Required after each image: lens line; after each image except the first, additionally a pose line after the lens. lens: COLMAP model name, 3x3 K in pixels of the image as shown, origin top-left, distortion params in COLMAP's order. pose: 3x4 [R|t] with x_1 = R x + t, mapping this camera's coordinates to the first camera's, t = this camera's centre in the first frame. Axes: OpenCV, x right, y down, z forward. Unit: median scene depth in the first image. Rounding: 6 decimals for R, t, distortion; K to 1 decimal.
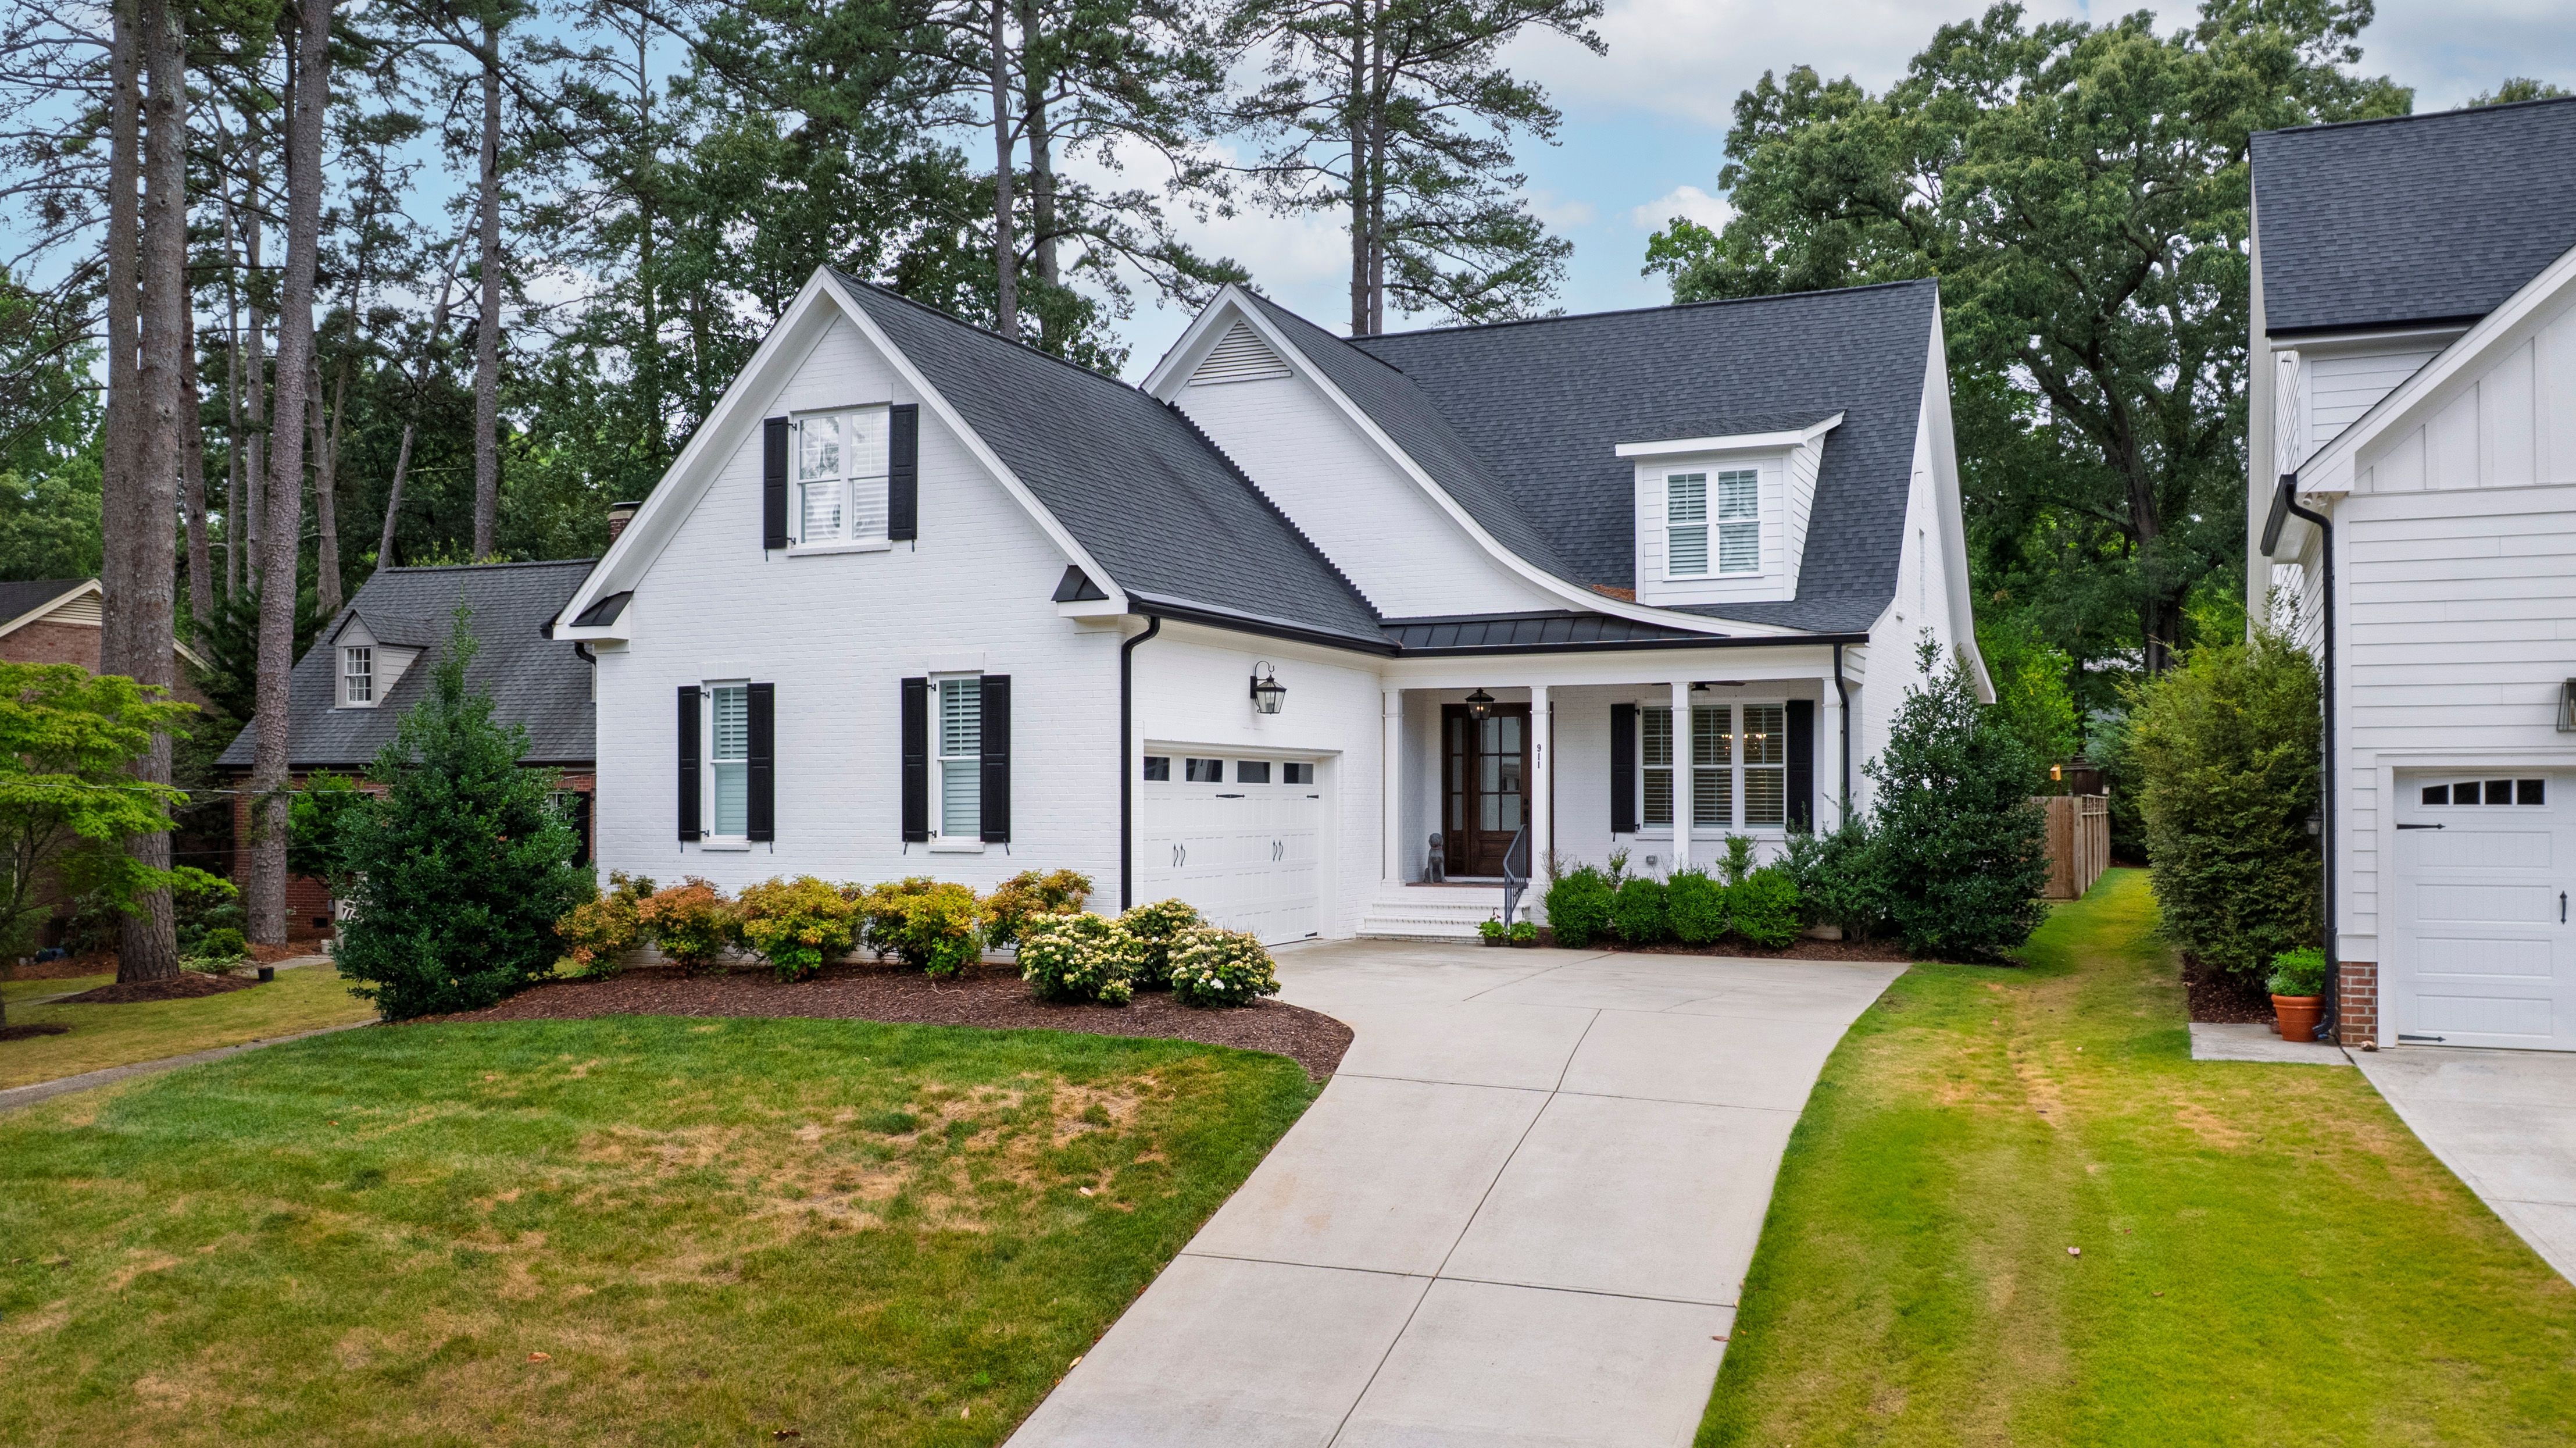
lens RADIAL K [[2008.4, 0, 1300.7], [0, 2008.4, 767.2], [0, 0, 1]] dist [-0.075877, 0.053343]
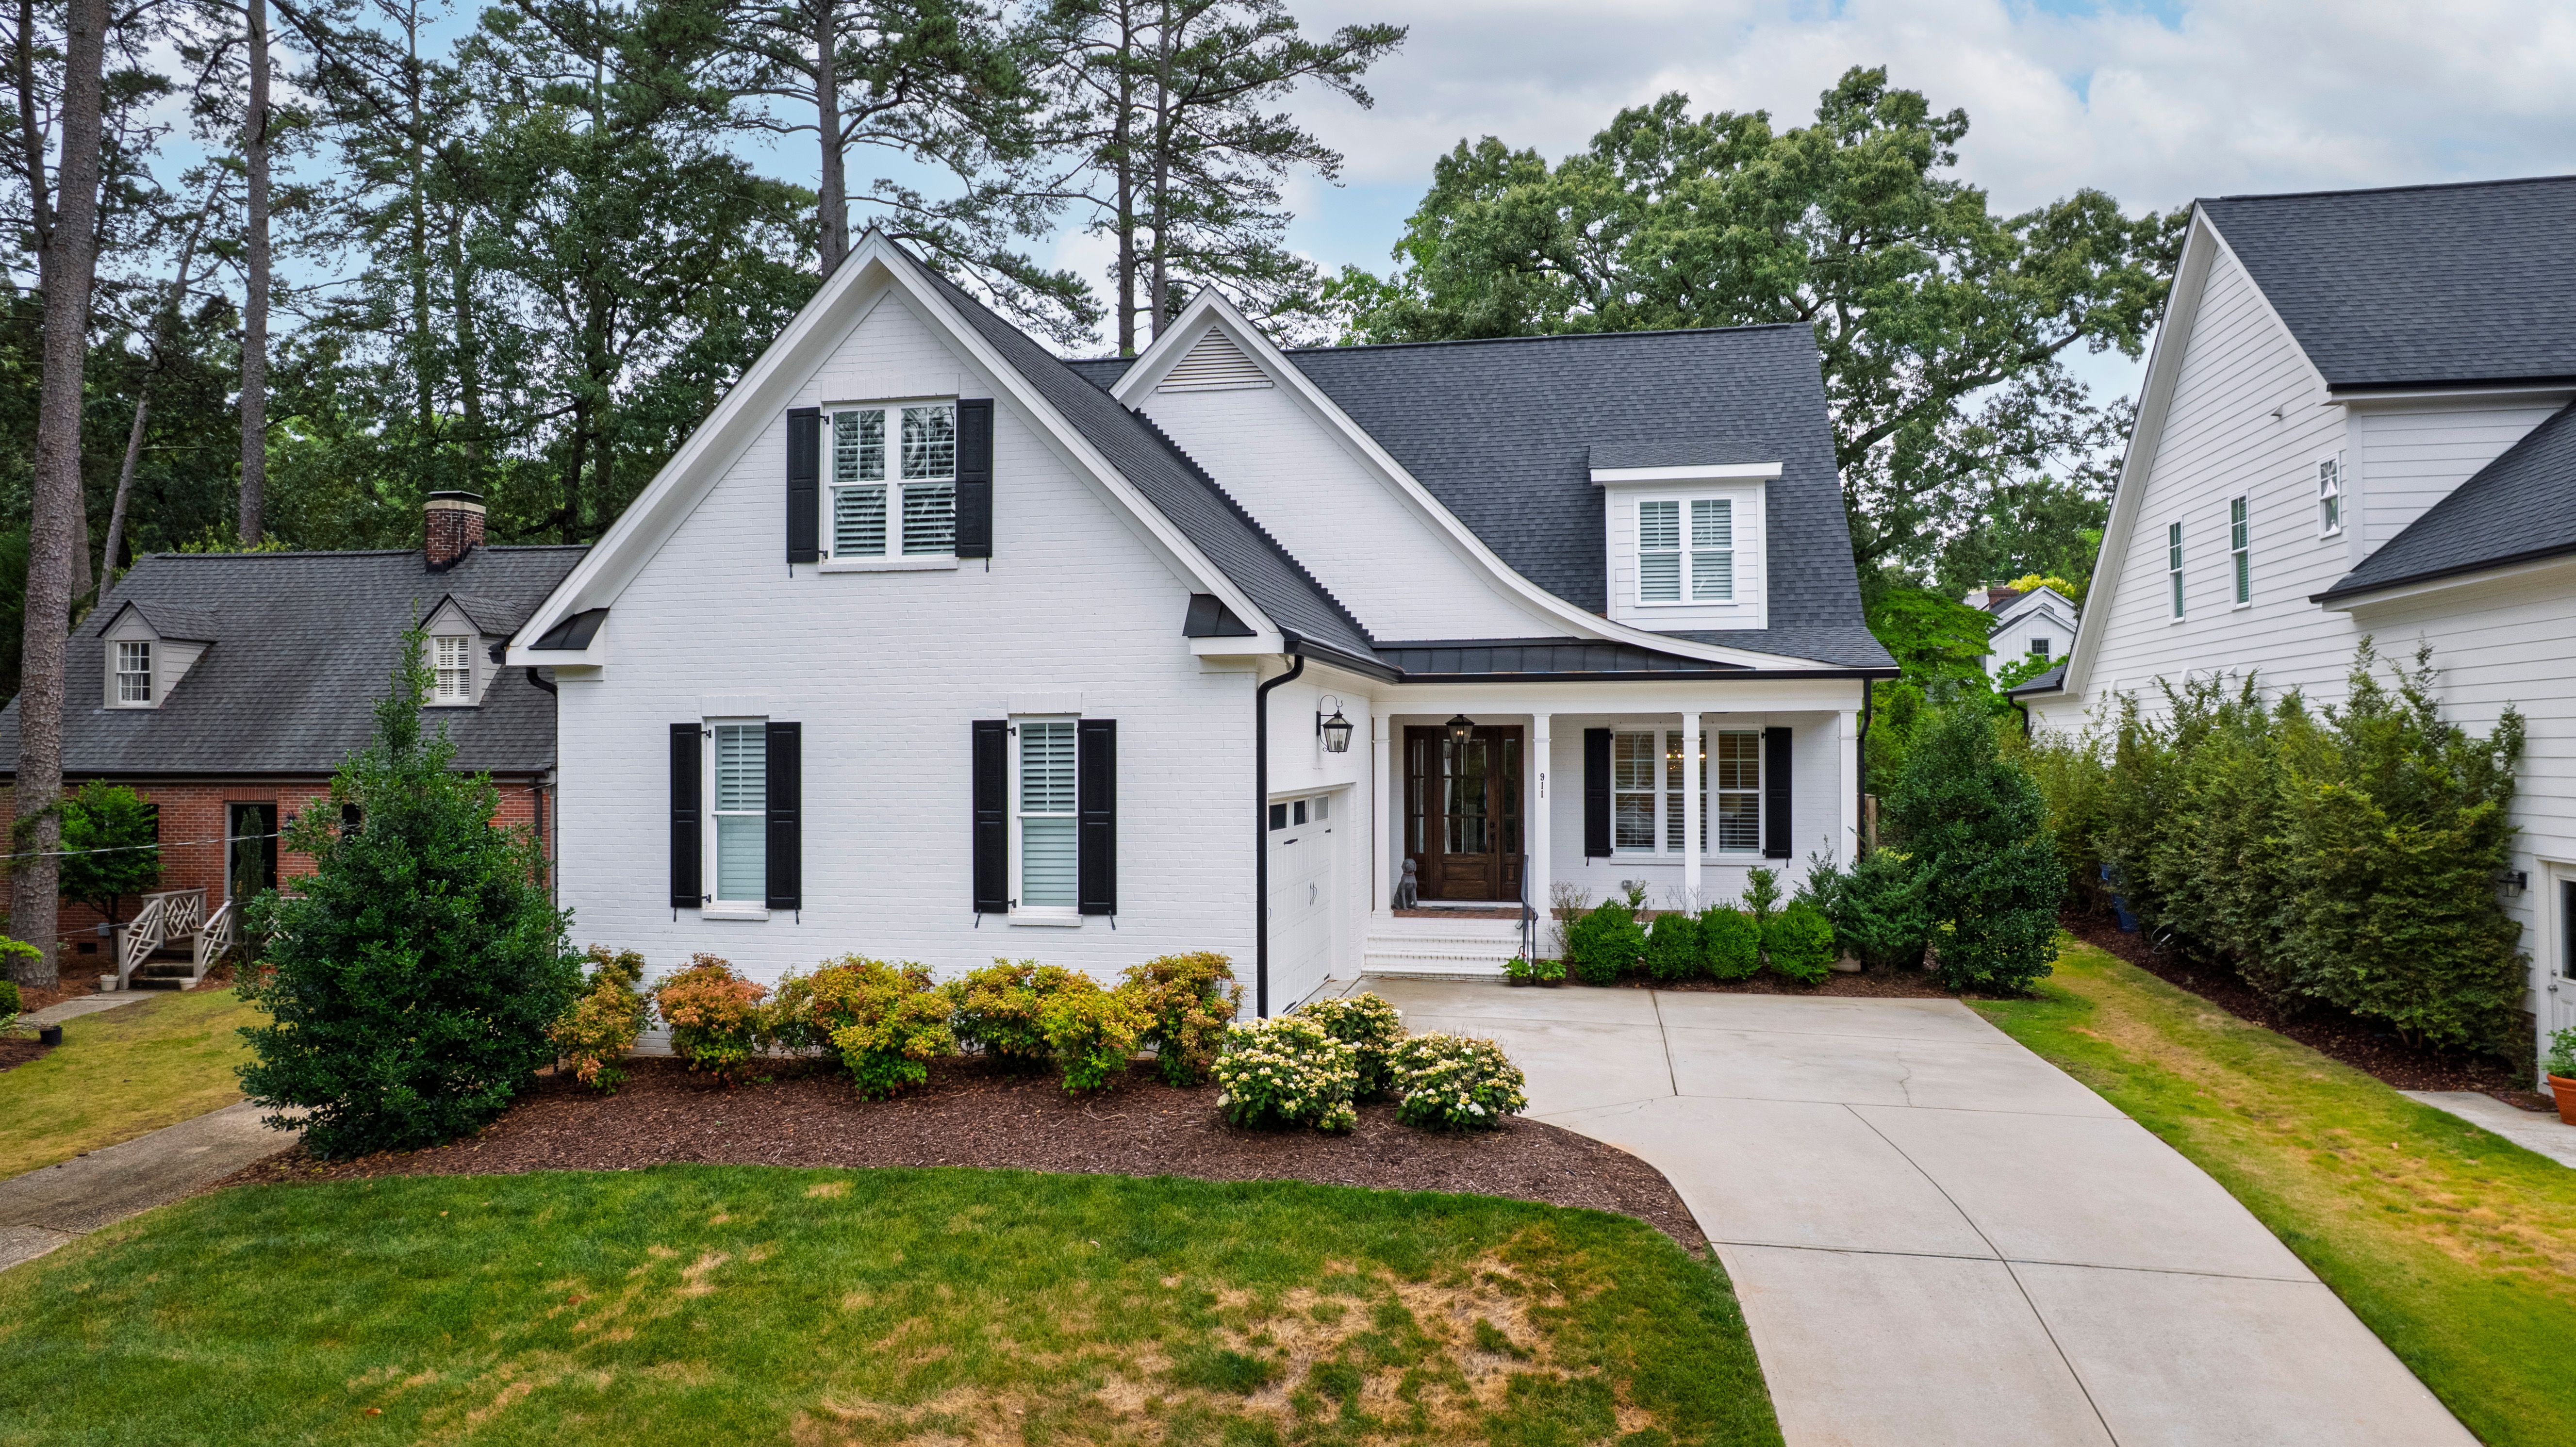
lens RADIAL K [[1669.7, 0, 1257.0], [0, 1669.7, 718.6], [0, 0, 1]] dist [-0.090401, 0.082638]
pose [[0.977821, 0.002512, 0.209430, -0.188266], [-0.002030, 0.999995, -0.002519, -0.035811], [-0.209435, 0.002038, 0.977820, 0.233770]]
